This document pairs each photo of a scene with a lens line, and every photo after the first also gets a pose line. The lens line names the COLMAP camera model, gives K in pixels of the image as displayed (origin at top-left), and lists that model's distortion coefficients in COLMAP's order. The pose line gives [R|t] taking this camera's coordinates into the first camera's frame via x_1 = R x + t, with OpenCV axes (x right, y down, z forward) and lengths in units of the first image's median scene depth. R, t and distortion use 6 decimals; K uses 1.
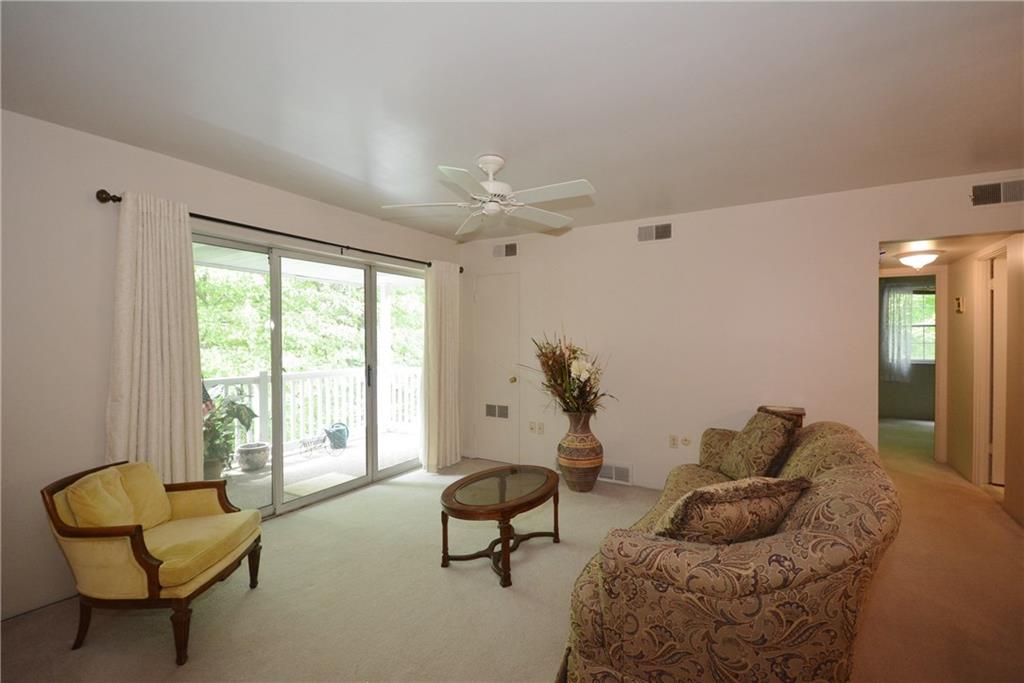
lens RADIAL K [[453.1, 0, 514.9], [0, 453.1, 340.3], [0, 0, 1]] dist [0.008167, -0.010125]
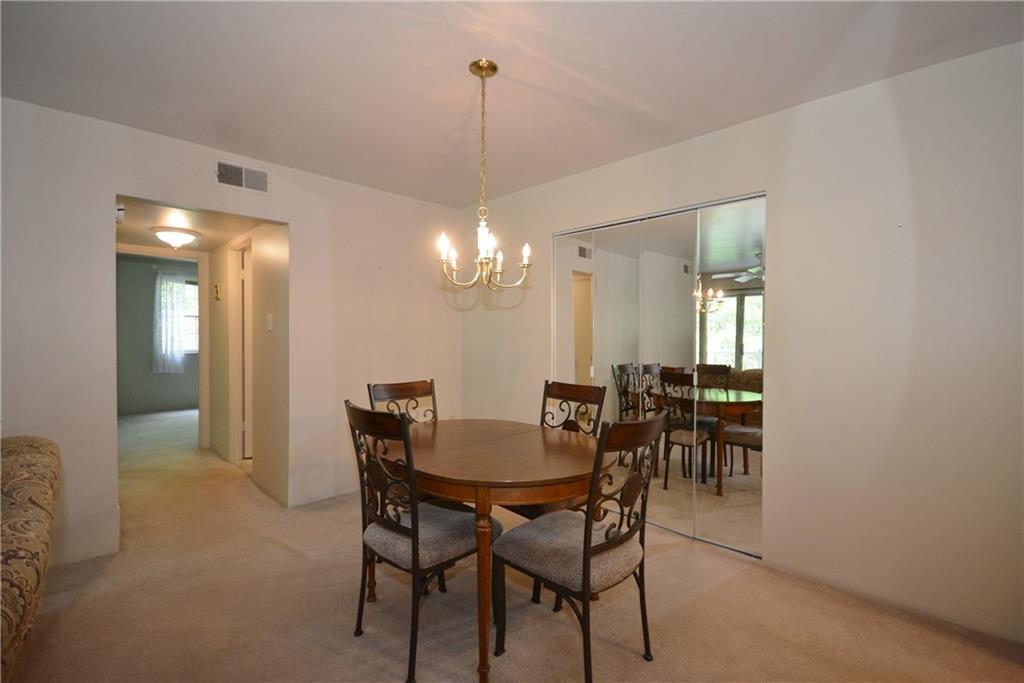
lens RADIAL K [[453.1, 0, 514.9], [0, 453.1, 340.3], [0, 0, 1]] dist [0.008167, -0.010125]
pose [[0.241477, -0.010107, 0.970354, 0.153216], [0.001506, 0.999948, 0.010040, 0.023513], [-0.970405, -0.000963, 0.241480, 0.101907]]
